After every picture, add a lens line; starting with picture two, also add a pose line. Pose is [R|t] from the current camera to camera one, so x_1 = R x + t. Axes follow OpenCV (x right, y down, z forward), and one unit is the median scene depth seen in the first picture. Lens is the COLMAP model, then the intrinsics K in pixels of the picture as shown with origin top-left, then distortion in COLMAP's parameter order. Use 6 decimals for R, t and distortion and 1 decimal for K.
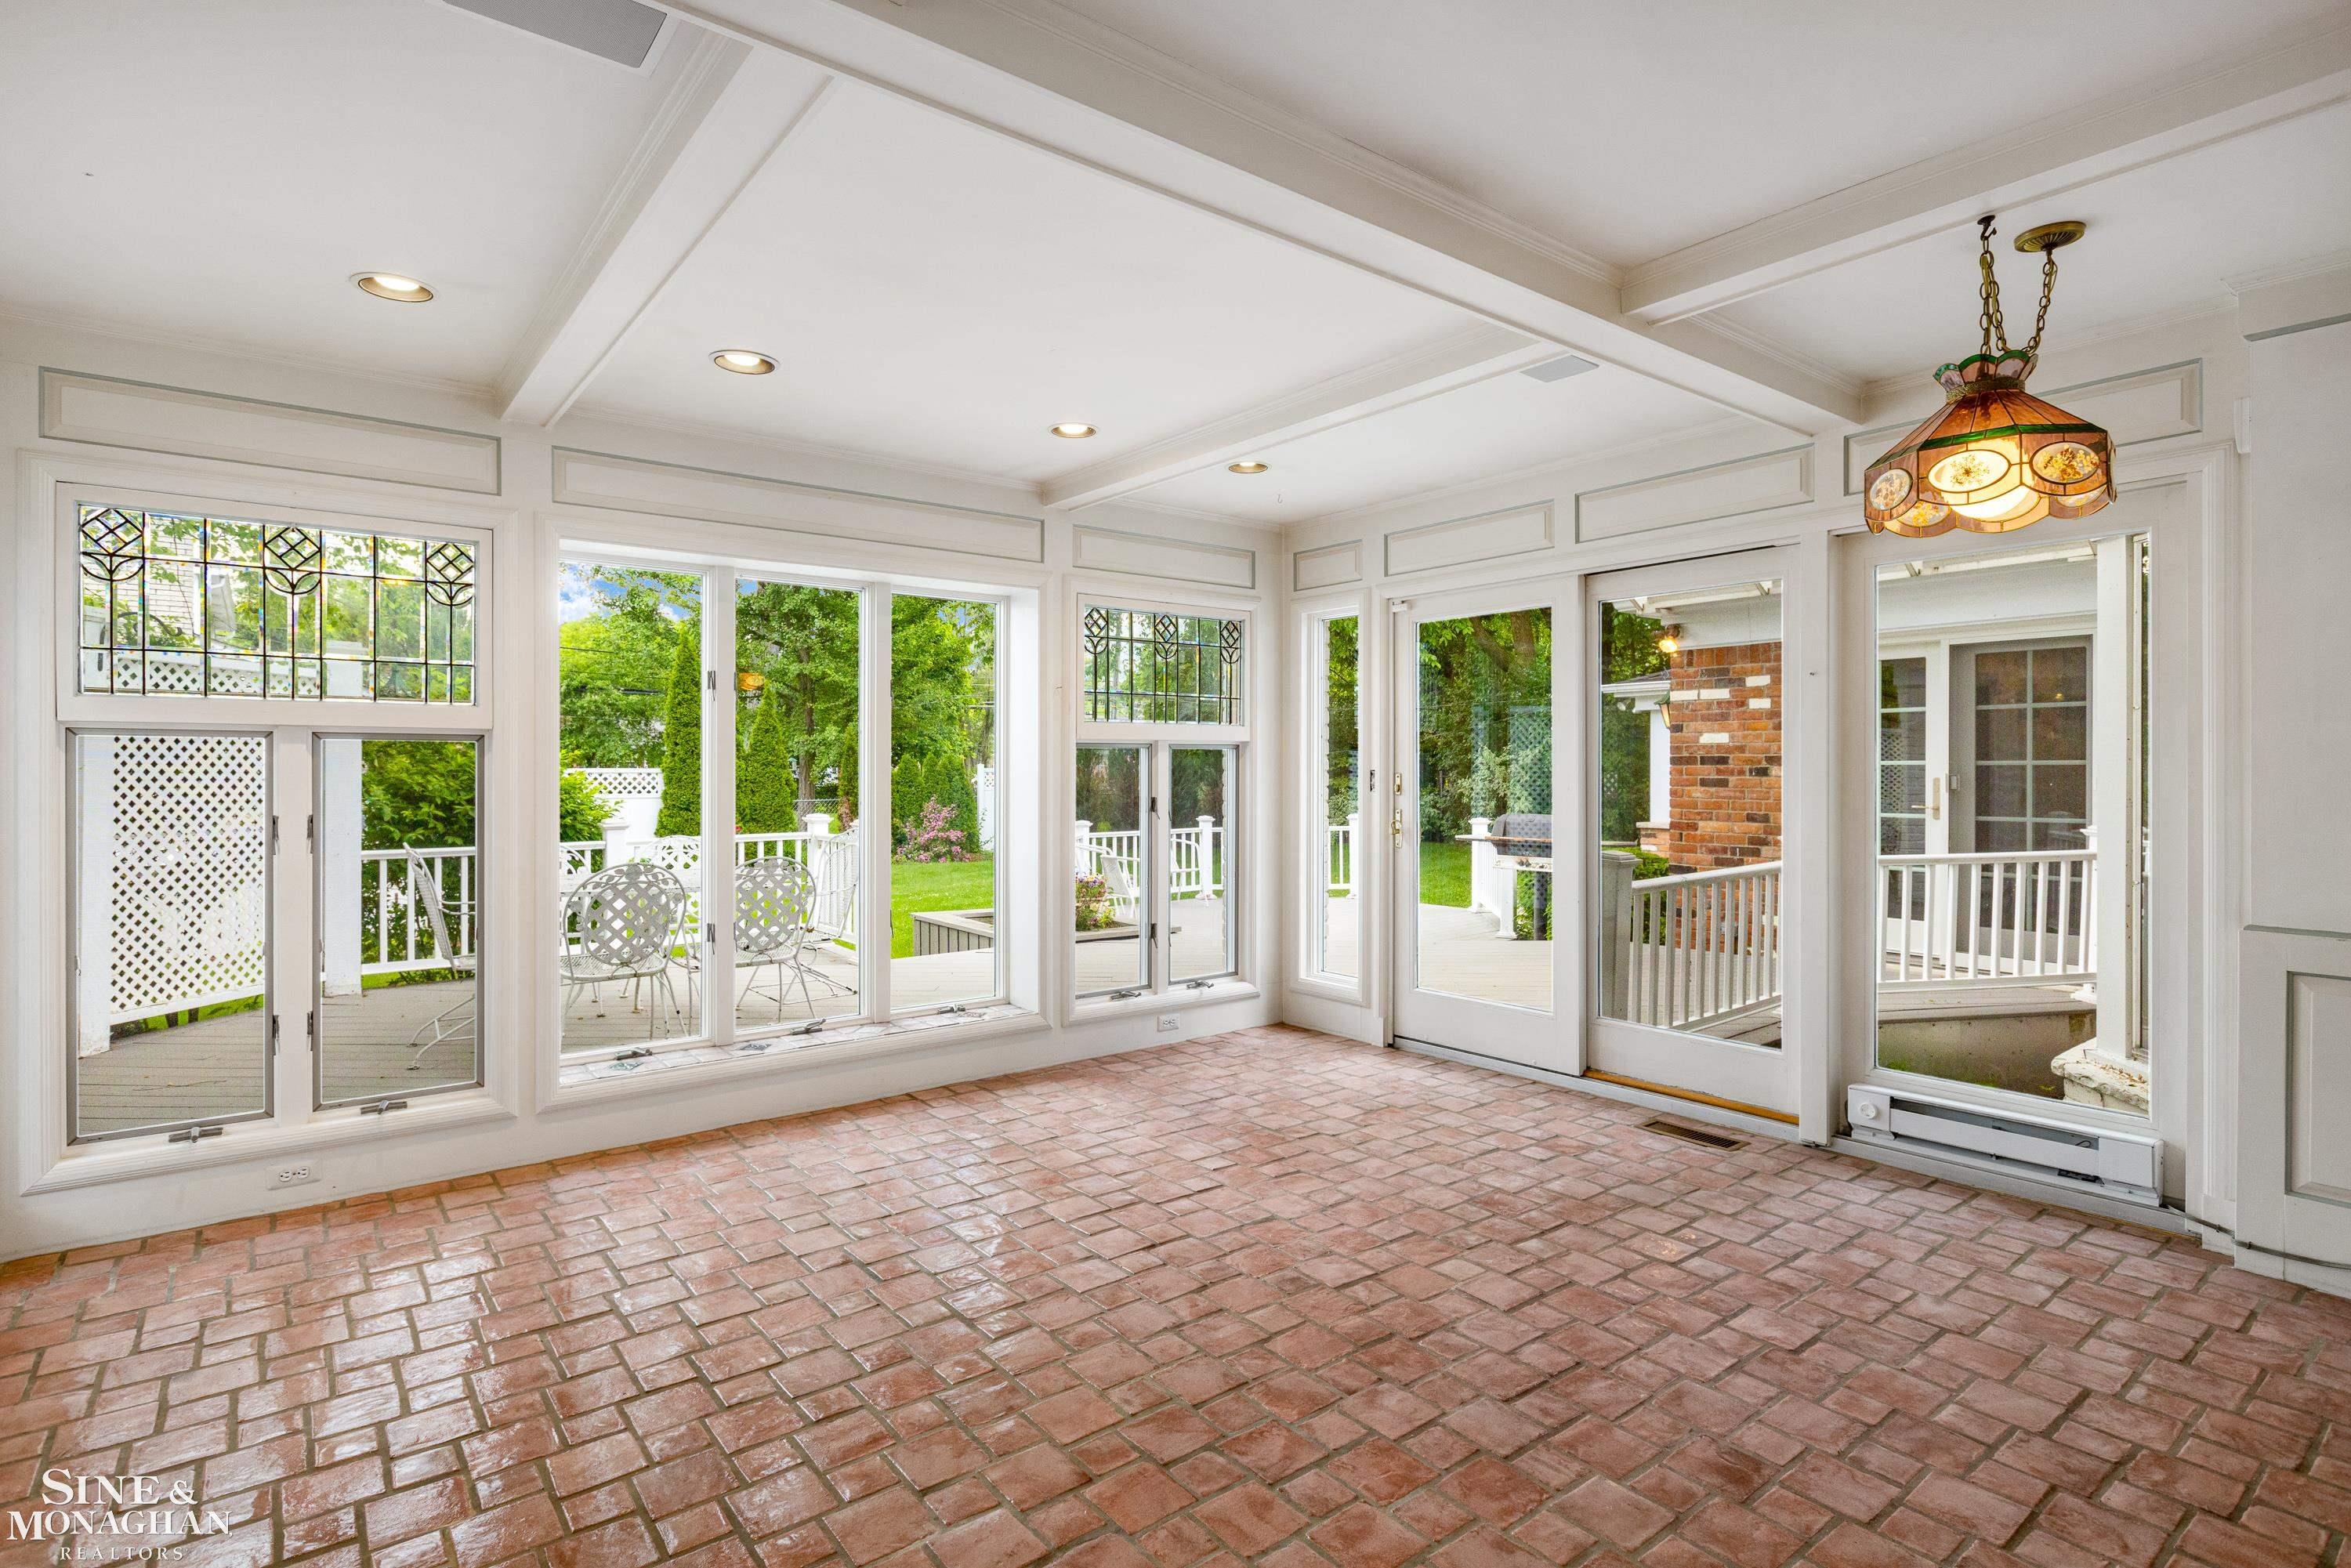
lens RADIAL K [[1176.8, 0, 1175.5], [0, 1176.8, 784.0], [0, 0, 1]] dist [0.001487, -0.000687]
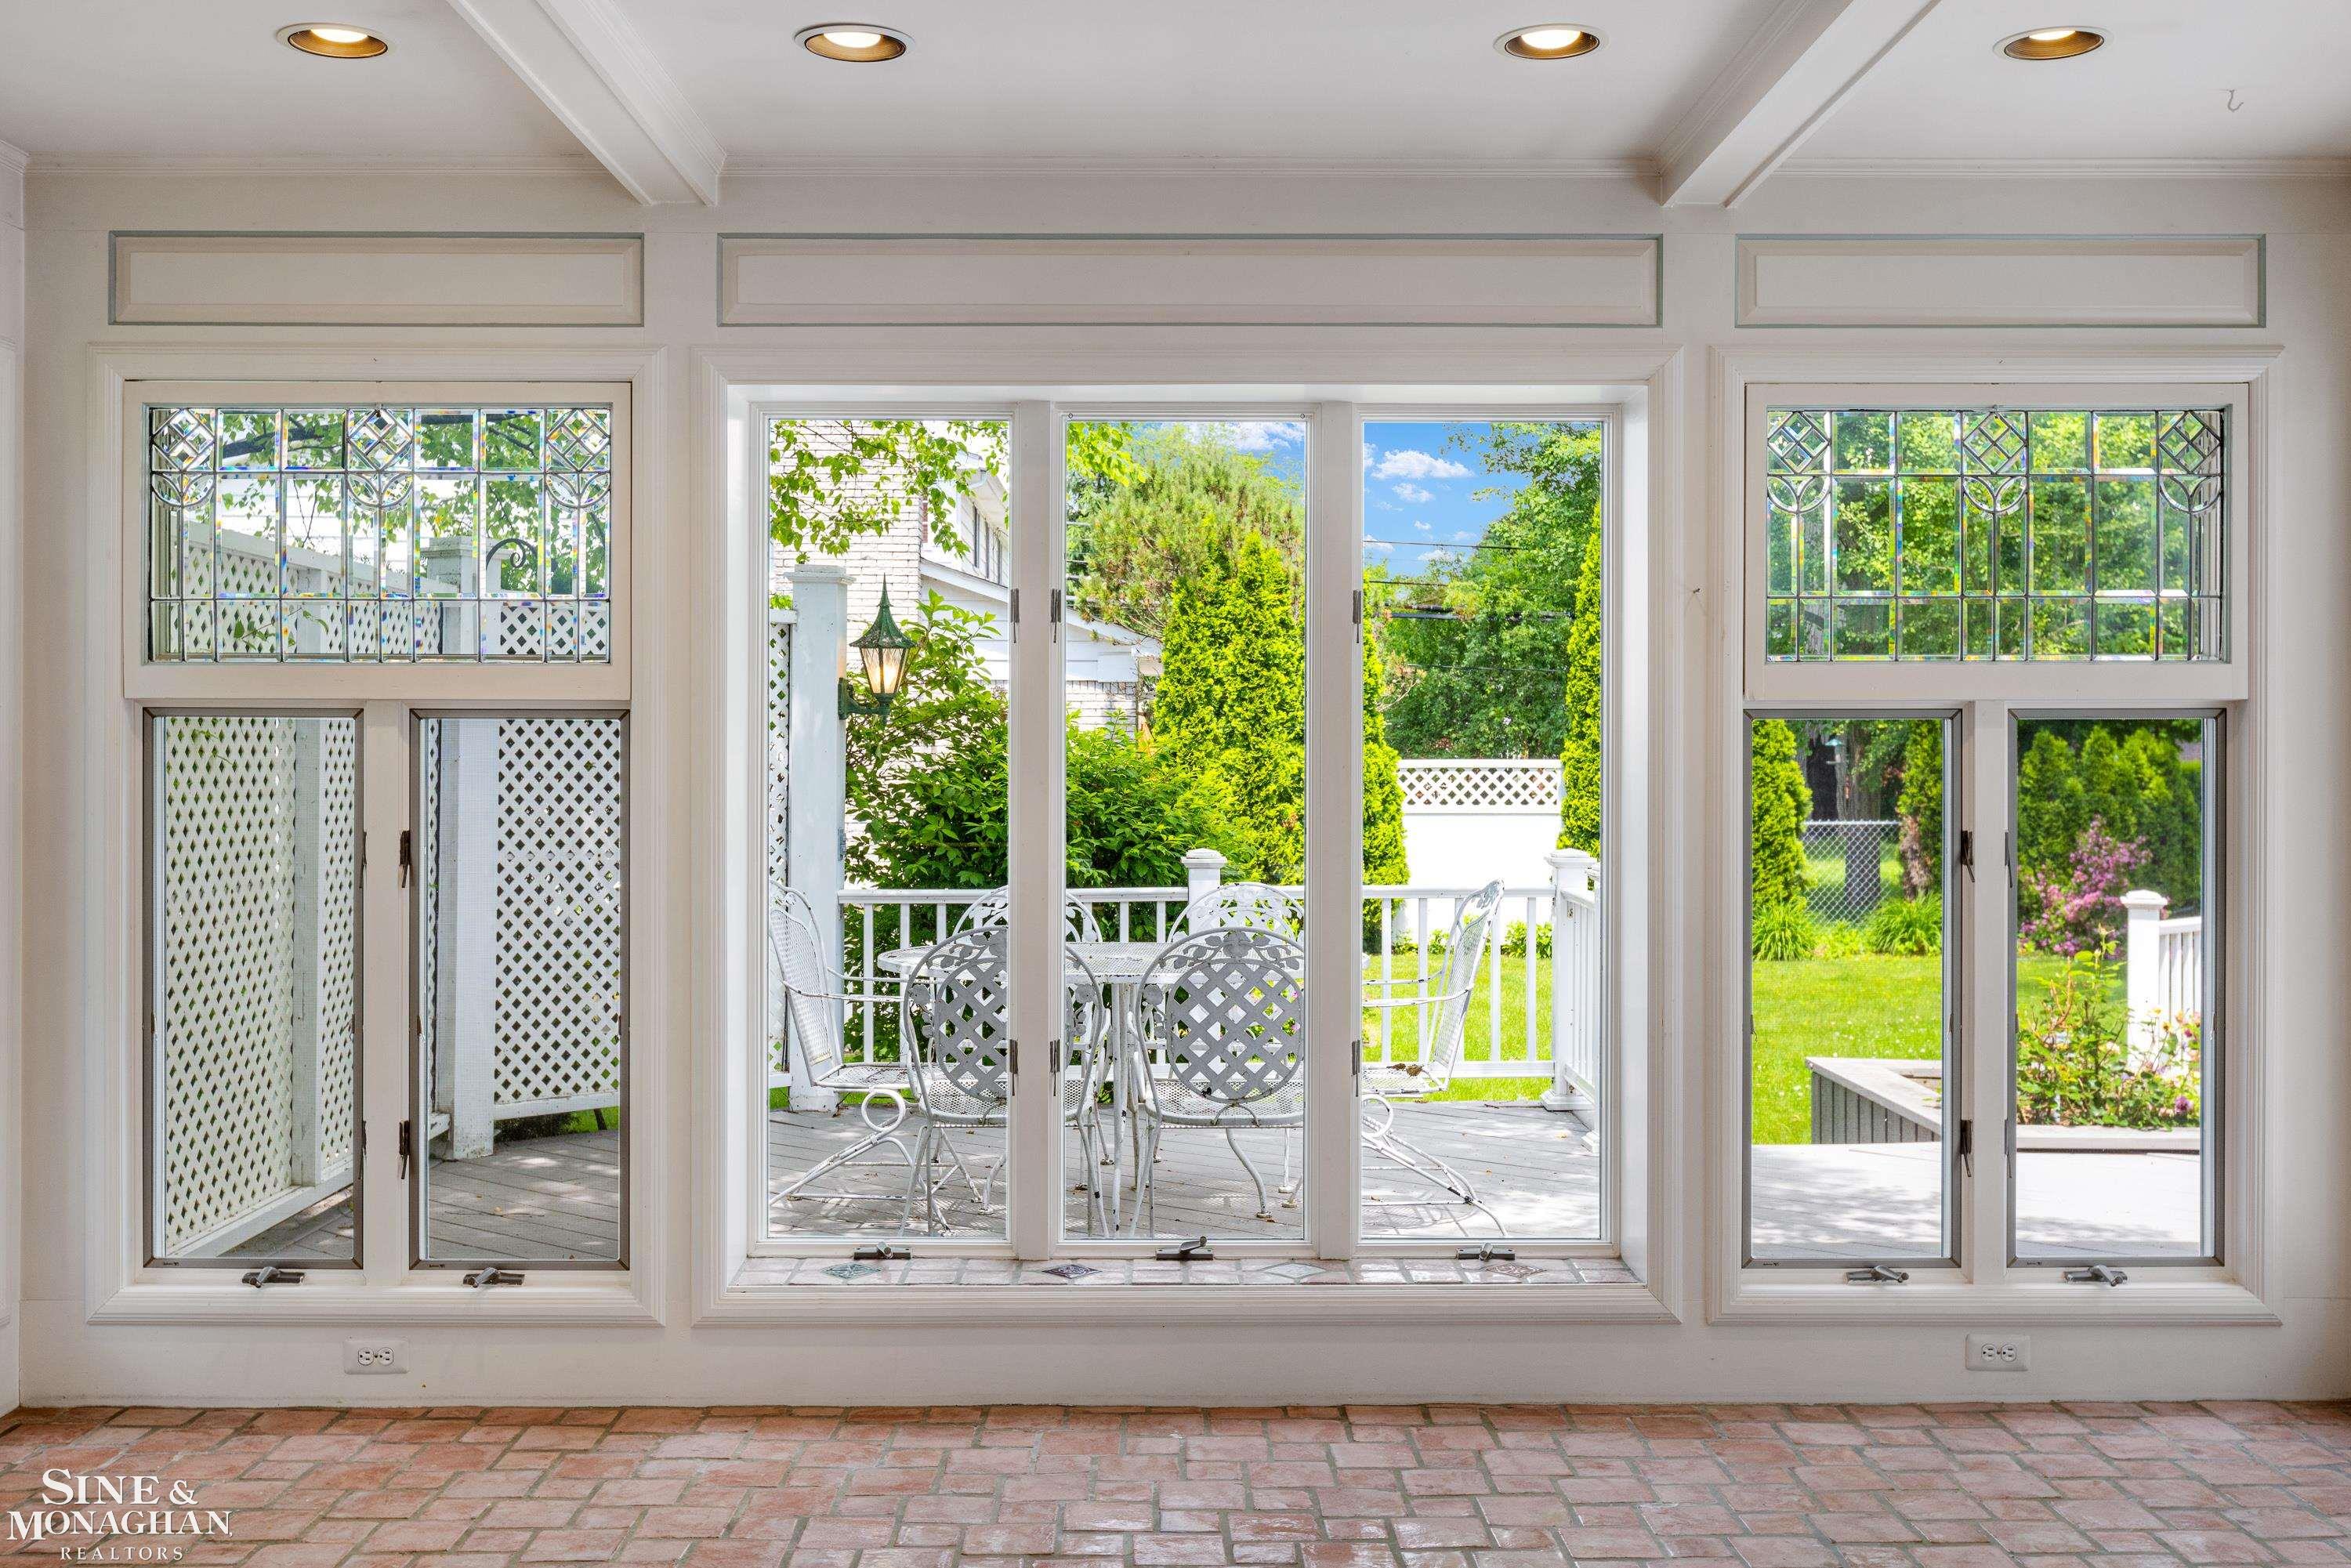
lens RADIAL K [[2281.4, 0, 1175.5], [0, 2281.4, 784.0], [0, 0, 1]] dist [-0.020432, 0.012390]
pose [[0.788021, 0.008393, -0.615591, 0.274983], [-0.009640, 0.999953, 0.001294, -0.004478], [0.615572, 0.004914, 0.788065, 0.157617]]
